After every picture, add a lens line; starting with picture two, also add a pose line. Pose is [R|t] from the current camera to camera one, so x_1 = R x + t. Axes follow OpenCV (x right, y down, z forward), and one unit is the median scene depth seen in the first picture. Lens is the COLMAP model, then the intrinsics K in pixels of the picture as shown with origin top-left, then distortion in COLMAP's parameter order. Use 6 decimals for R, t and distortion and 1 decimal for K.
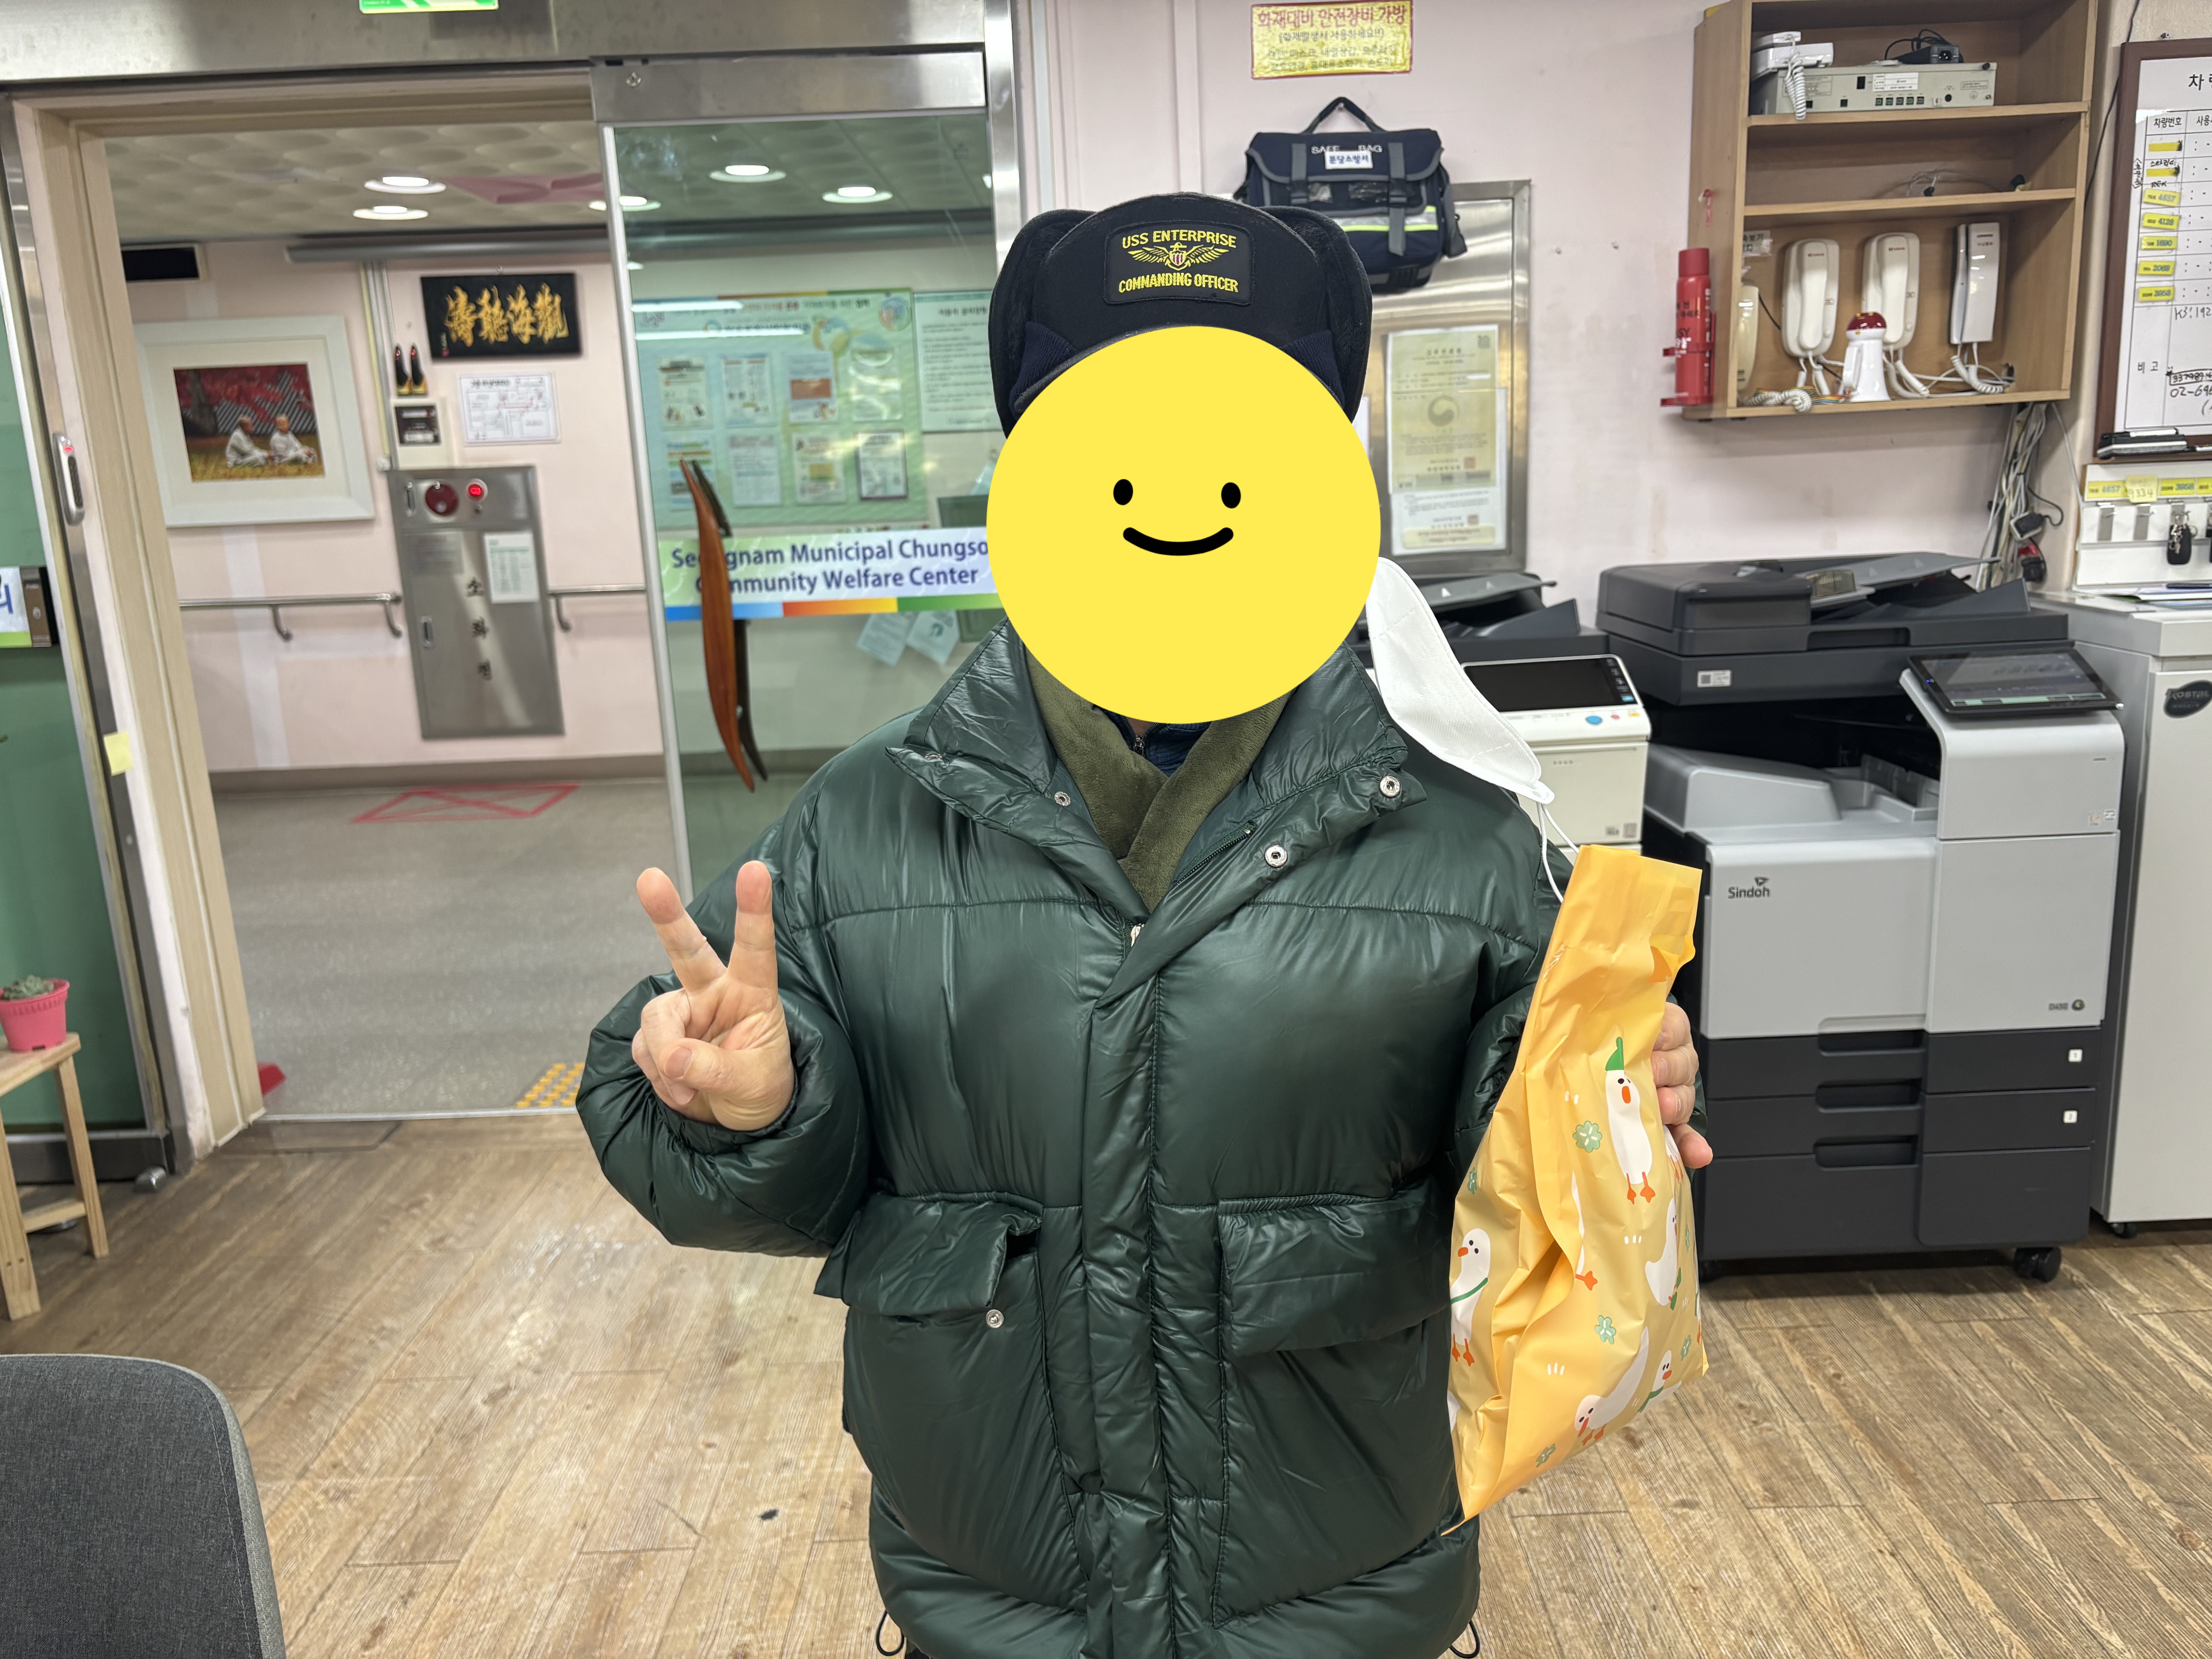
lens RADIAL K [[1665.3, 0, 1106.0], [0, 1665.3, 829.5], [0, 0, 1]] dist [0.027953, -0.042231]
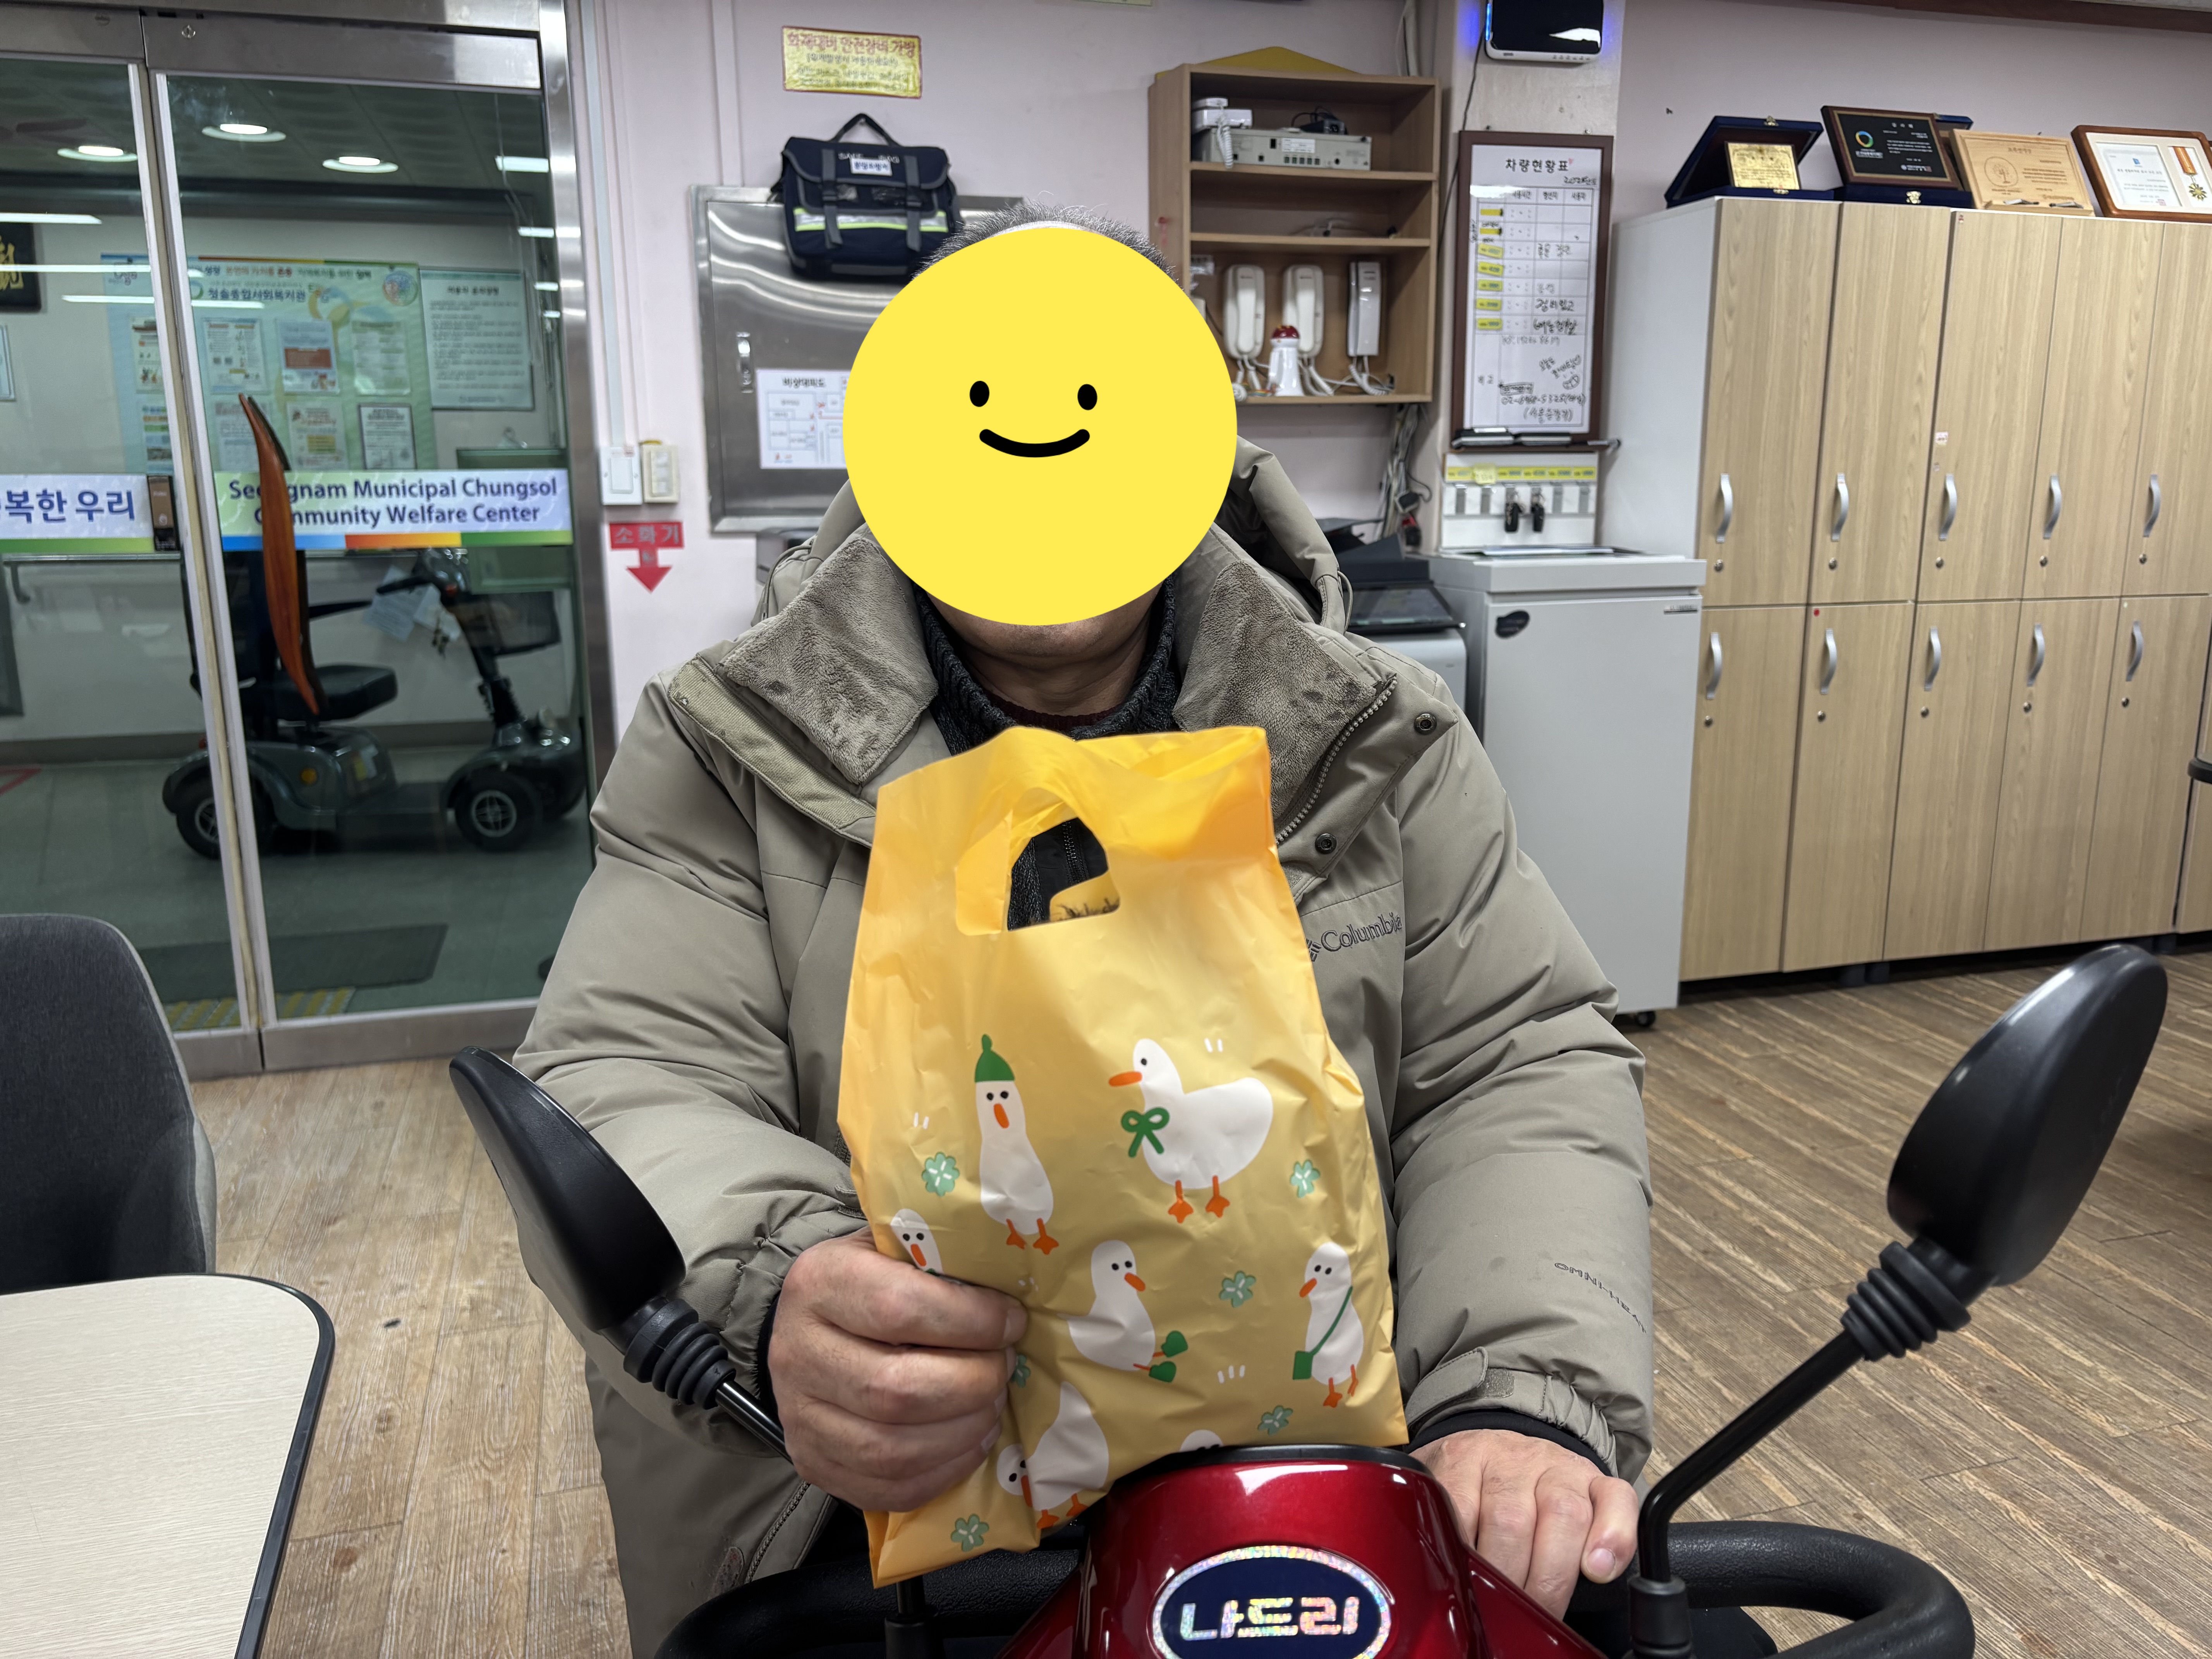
lens RADIAL K [[1694.8, 0, 1106.0], [0, 1694.8, 829.5], [0, 0, 1]] dist [-0.013750, 0.037266]
pose [[0.957486, -0.022318, 0.287615, -0.046914], [0.027041, 0.999557, -0.012458, 0.079968], [-0.287210, 0.019706, 0.957665, -0.168429]]
